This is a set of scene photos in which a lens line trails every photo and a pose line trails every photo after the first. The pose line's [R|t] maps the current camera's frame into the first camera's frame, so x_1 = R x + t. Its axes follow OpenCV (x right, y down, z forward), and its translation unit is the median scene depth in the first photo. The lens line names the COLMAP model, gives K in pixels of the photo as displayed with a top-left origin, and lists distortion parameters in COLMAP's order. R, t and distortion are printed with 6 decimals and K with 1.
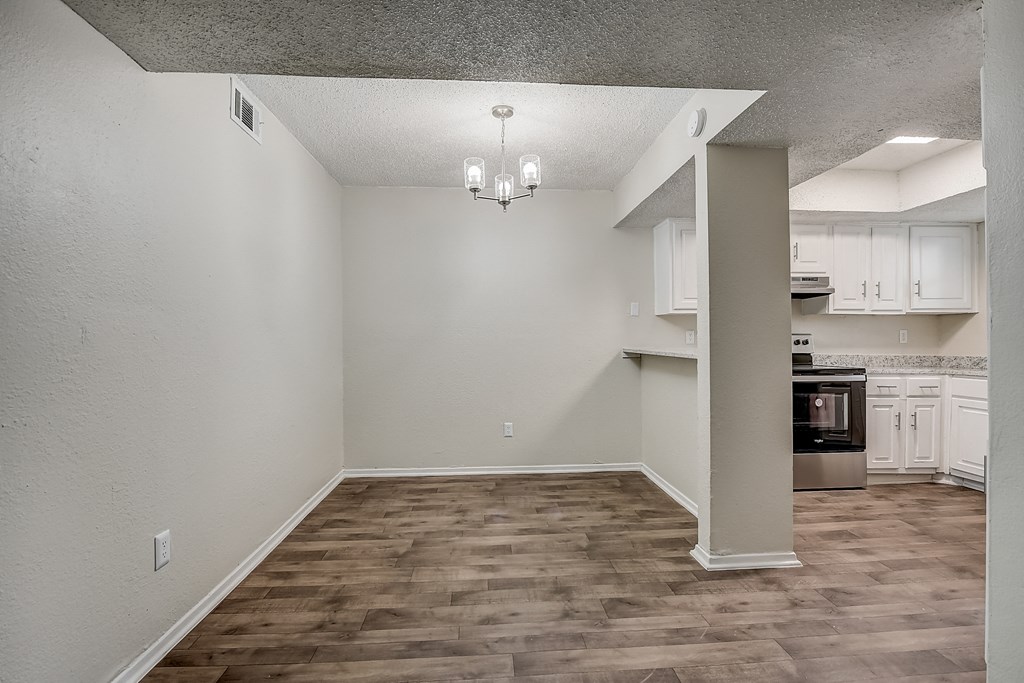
lens RADIAL K [[450.0, 0, 513.2], [0, 450.0, 340.1], [0, 0, 1]] dist [-0.018075, -0.000172]
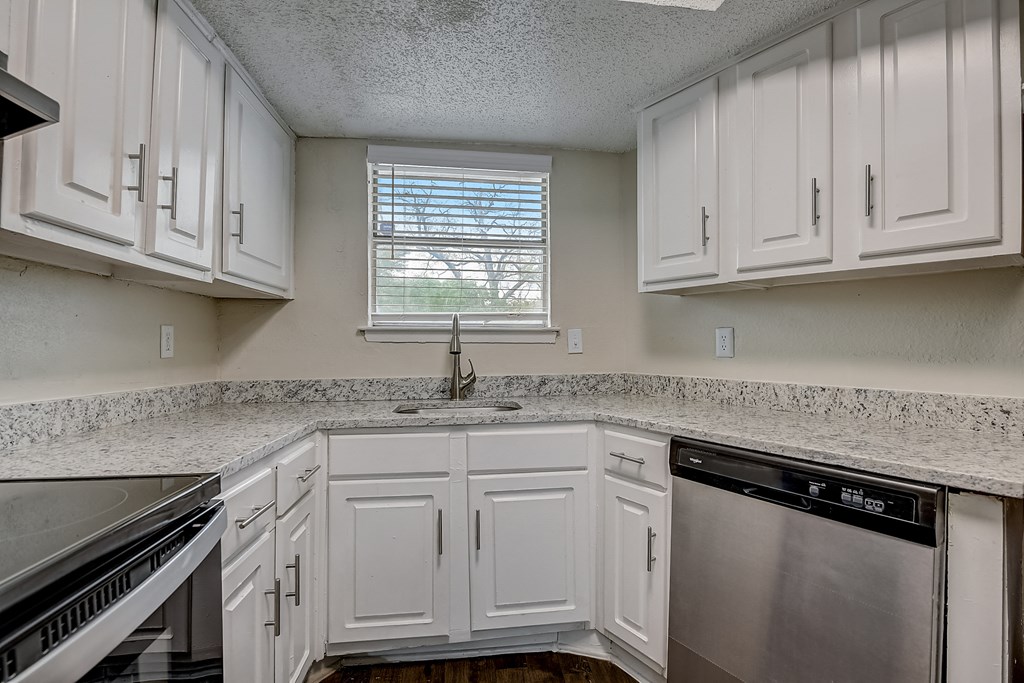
lens RADIAL K [[450.0, 0, 513.2], [0, 450.0, 340.1], [0, 0, 1]] dist [-0.018075, -0.000172]
pose [[-0.063627, 0.016881, 0.997831, 0.469818], [-0.000556, 0.999856, -0.016951, -0.002430], [-0.997974, -0.001634, -0.063609, 0.741663]]
